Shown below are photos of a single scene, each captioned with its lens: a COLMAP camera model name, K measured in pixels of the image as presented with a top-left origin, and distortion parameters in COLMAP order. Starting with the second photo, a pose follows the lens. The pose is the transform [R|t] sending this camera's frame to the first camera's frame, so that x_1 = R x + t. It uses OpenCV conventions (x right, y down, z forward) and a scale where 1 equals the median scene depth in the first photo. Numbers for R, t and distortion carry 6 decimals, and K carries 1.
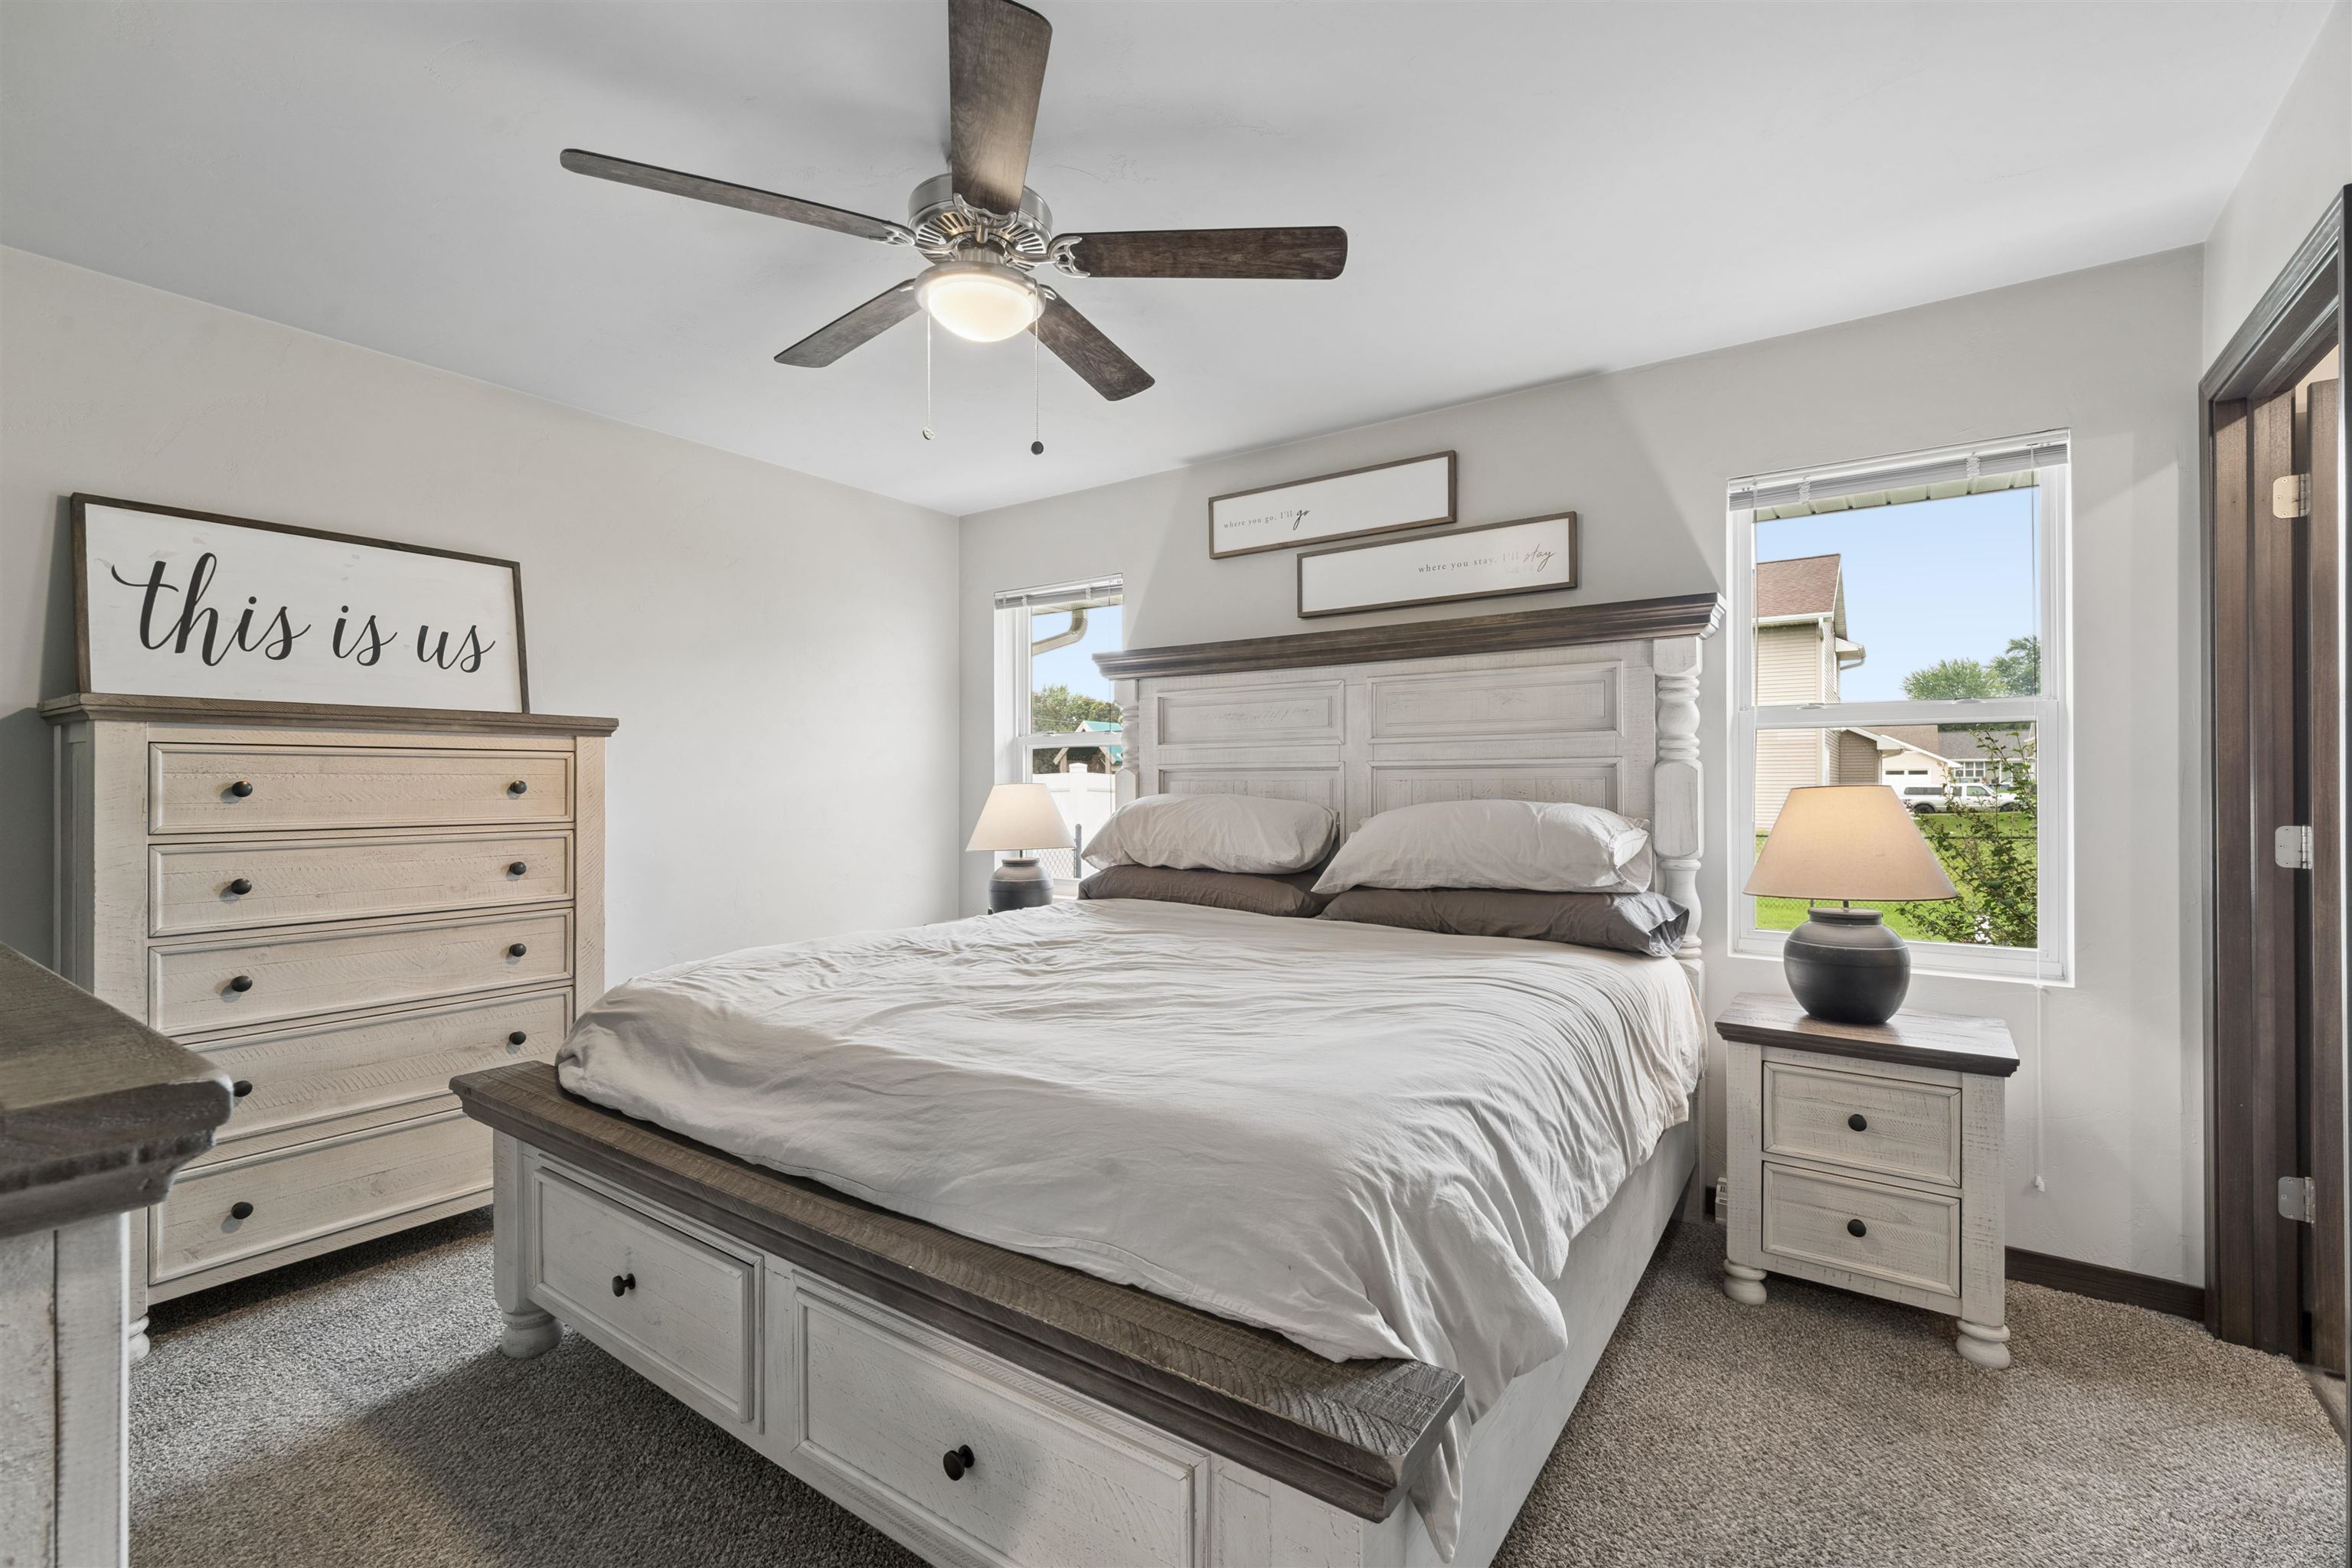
lens RADIAL K [[1022.0, 0, 1169.3], [0, 1022.0, 750.1], [0, 0, 1]] dist [0.000221, 0.000183]
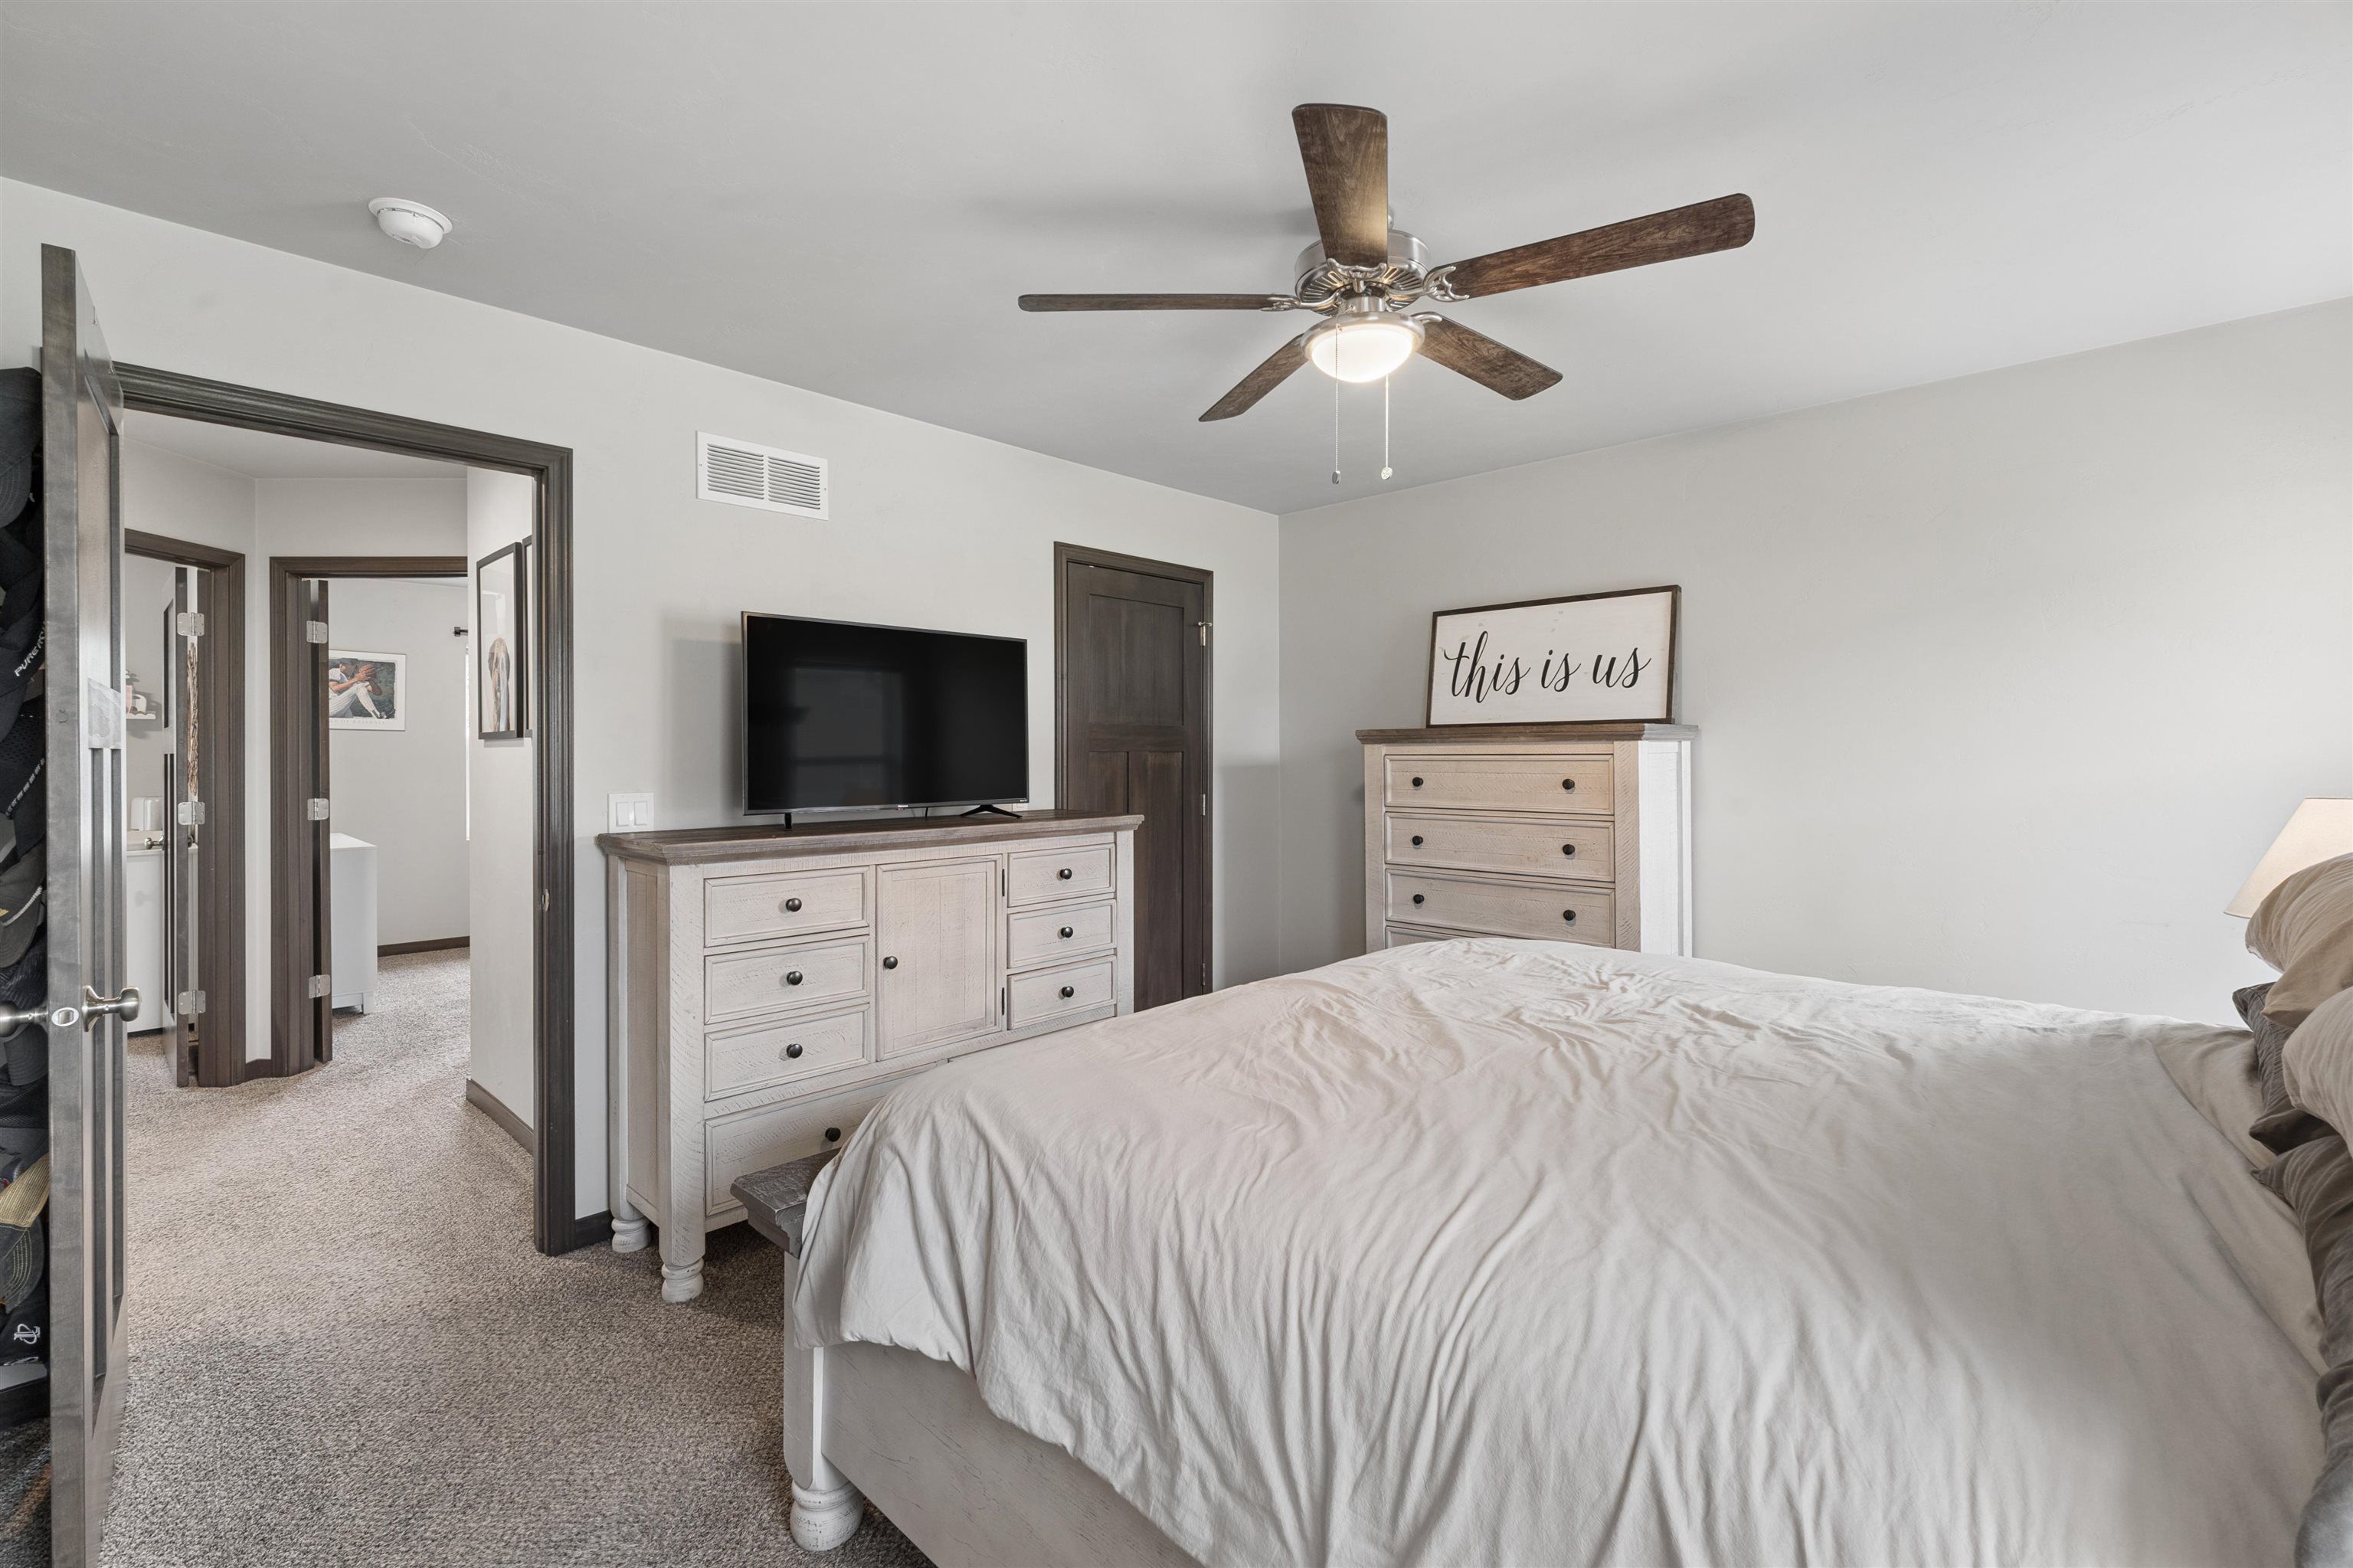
lens RADIAL K [[1022.5, 0, 1169.7], [0, 1022.5, 750.1], [0, 0, 1]] dist [0.000221, 0.000183]
pose [[-0.155011, -0.003586, -0.987906, 0.697280], [0.031268, 0.999475, -0.008534, -0.009999], [0.987418, -0.032213, -0.154818, 0.749748]]
